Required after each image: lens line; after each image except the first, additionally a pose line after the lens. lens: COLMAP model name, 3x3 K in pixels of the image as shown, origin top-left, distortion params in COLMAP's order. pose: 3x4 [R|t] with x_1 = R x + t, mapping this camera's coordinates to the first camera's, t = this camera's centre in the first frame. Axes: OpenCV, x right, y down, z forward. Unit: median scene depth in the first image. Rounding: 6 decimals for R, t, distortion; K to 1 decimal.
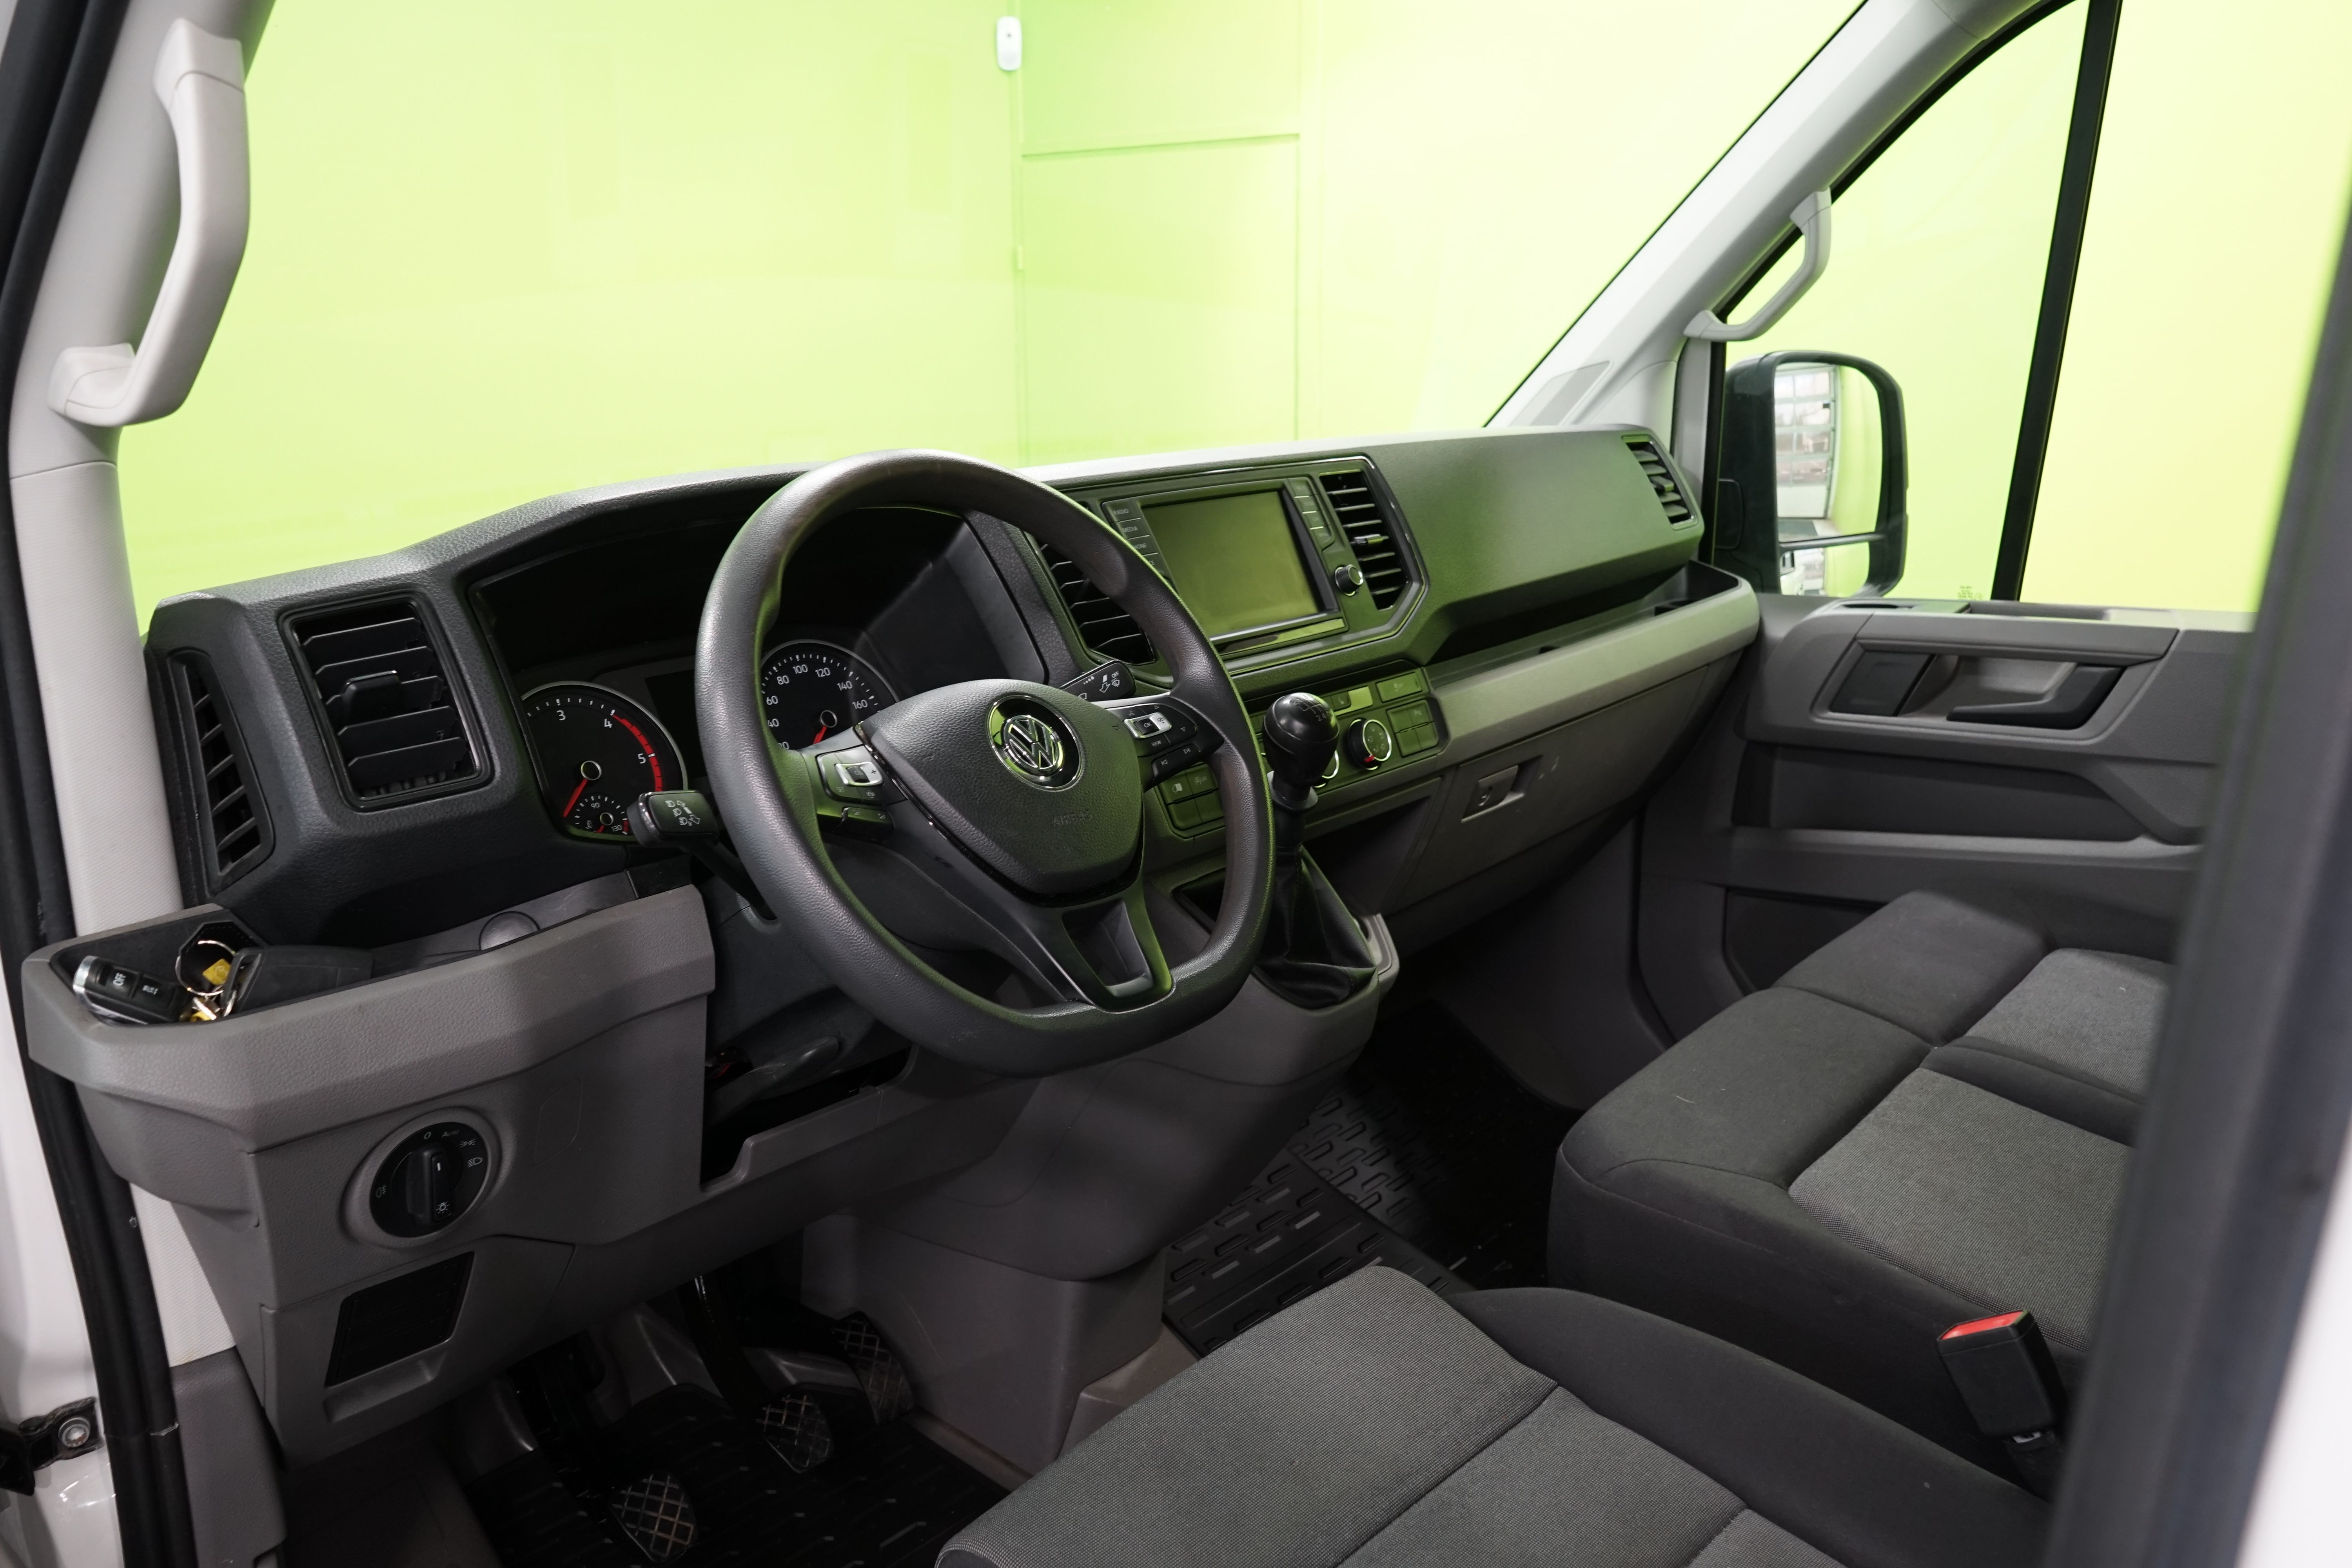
lens RADIAL K [[1892.4, 0, 1180.5], [0, 1892.4, 785.5], [0, 0, 1]] dist [-0.013750, 0.001965]
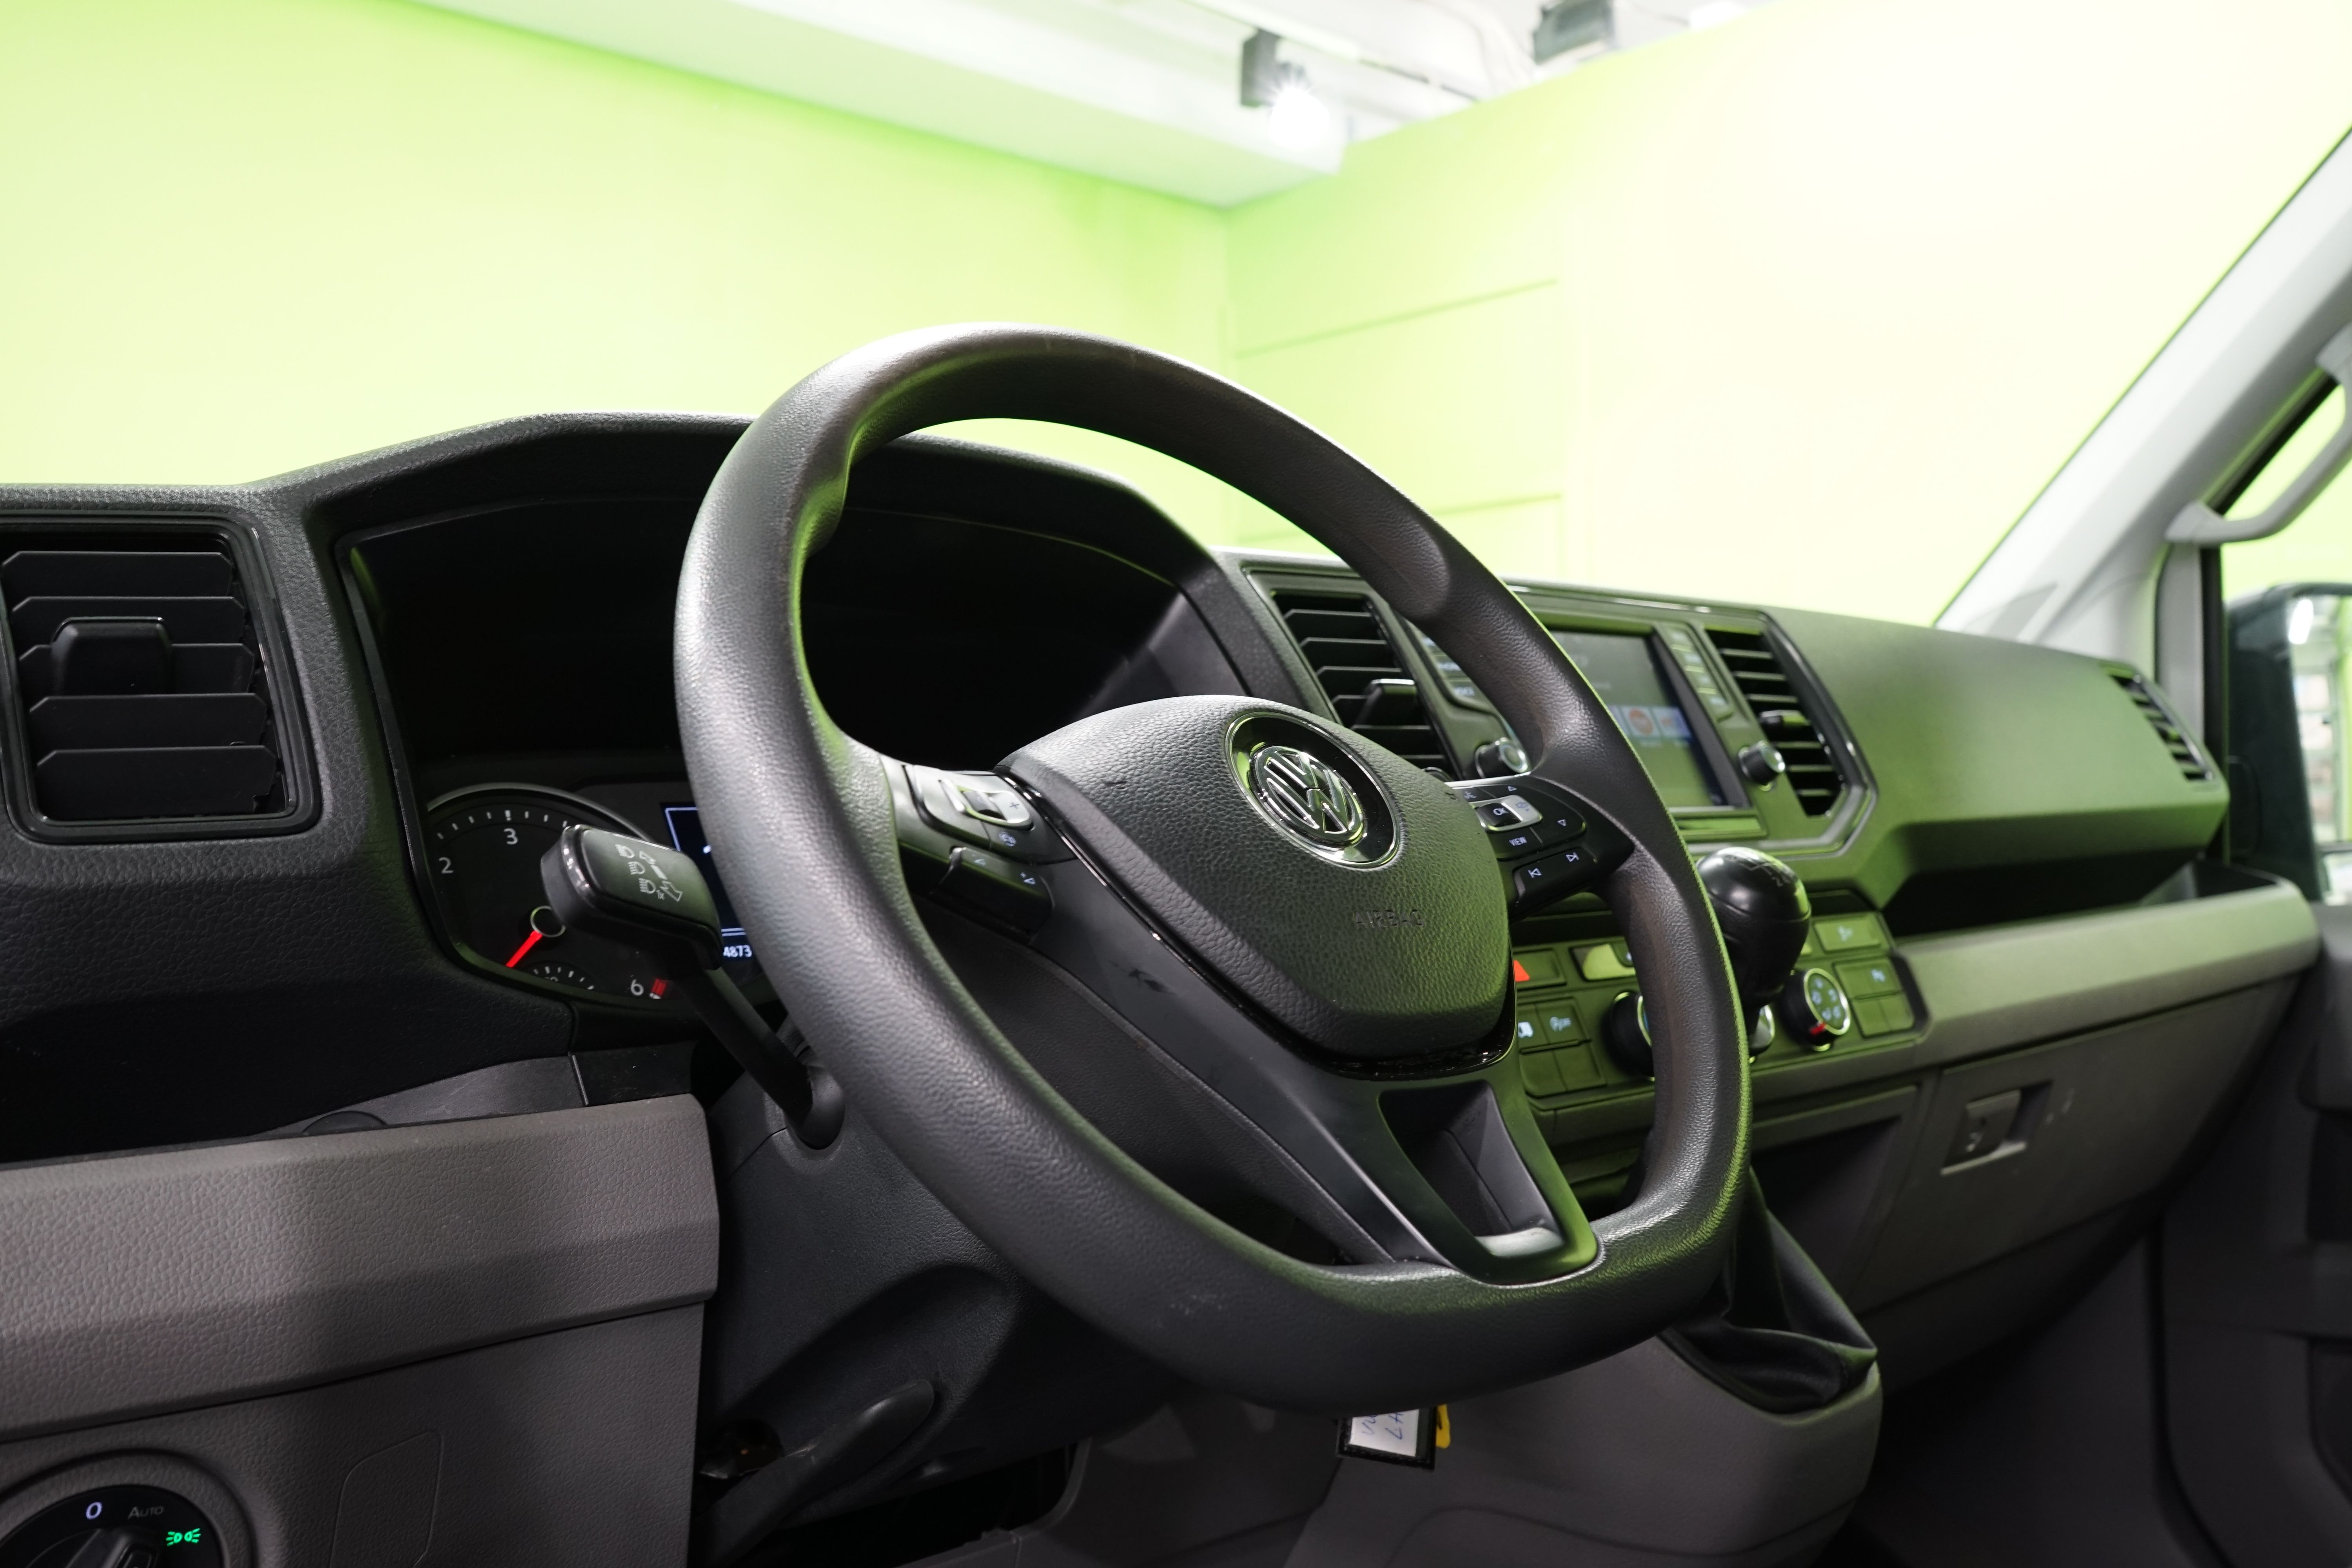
lens RADIAL K [[2135.0, 0, 1168.8], [0, 2135.0, 784.4], [0, 0, 1]] dist [-0.002827, 0.000000]
pose [[0.994498, -0.008943, -0.104376, -0.037093], [-0.017559, 0.968024, -0.250244, 0.084549], [0.103276, 0.250699, 0.962540, 0.275951]]
